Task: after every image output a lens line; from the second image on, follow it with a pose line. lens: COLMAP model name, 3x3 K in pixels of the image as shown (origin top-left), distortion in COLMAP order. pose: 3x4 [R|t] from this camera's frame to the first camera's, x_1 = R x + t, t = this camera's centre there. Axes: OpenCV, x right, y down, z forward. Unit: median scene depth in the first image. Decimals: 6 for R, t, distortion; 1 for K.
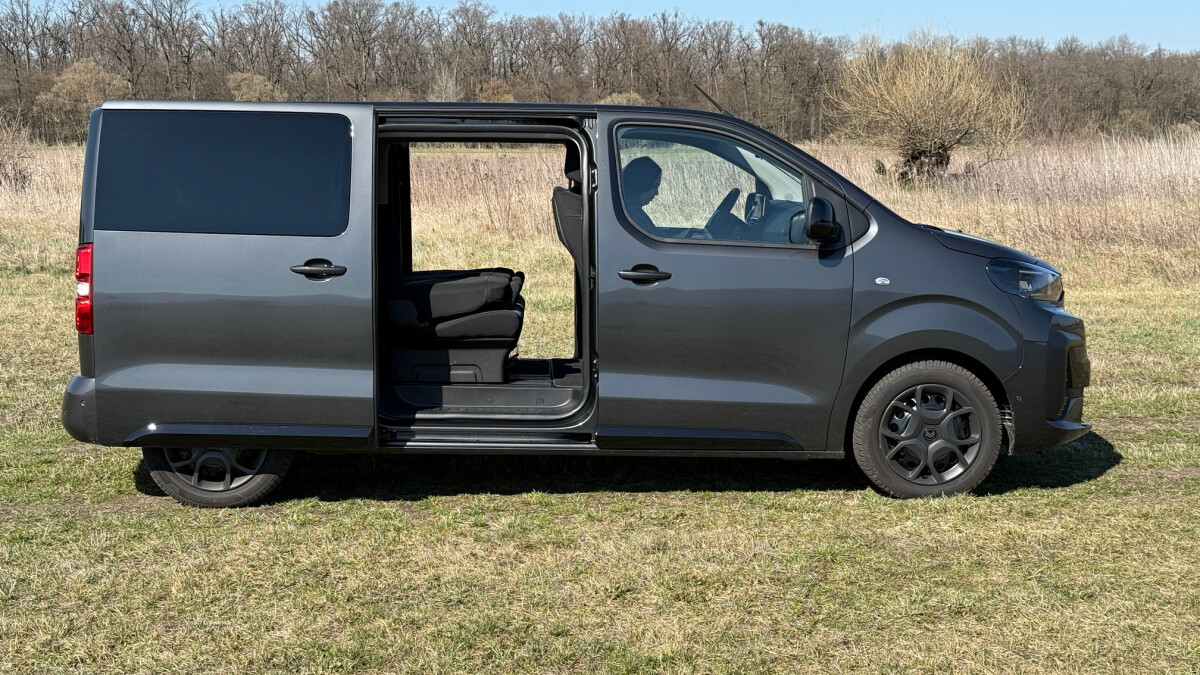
lens RADIAL K [[1529.6, 0, 599.8], [0, 1529.6, 340.7], [0, 0, 1]] dist [0.049227, 0.000000]
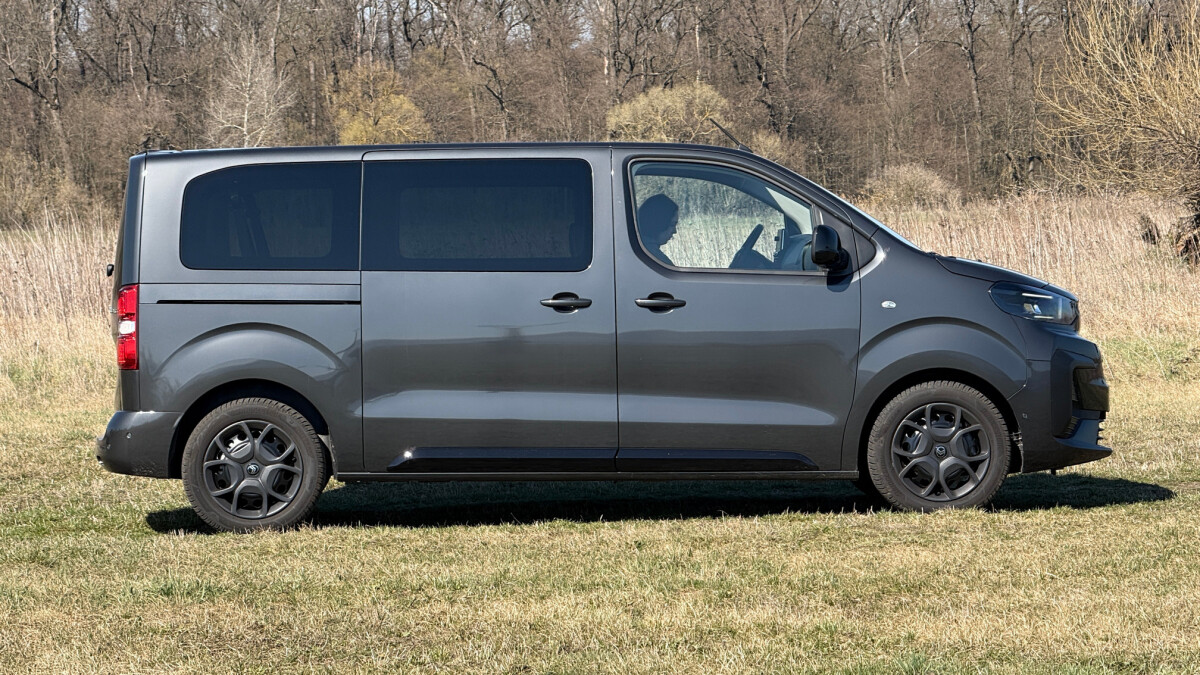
lens RADIAL K [[4501.7, 0, 599.8], [0, 4501.7, 336.8], [0, 0, 1]] dist [0.191662, 0.000000]
pose [[0.999756, -0.021148, -0.006307, 0.006549], [0.020398, 0.994615, -0.101615, 0.287363], [0.008422, 0.101461, 0.994804, -2.027960]]
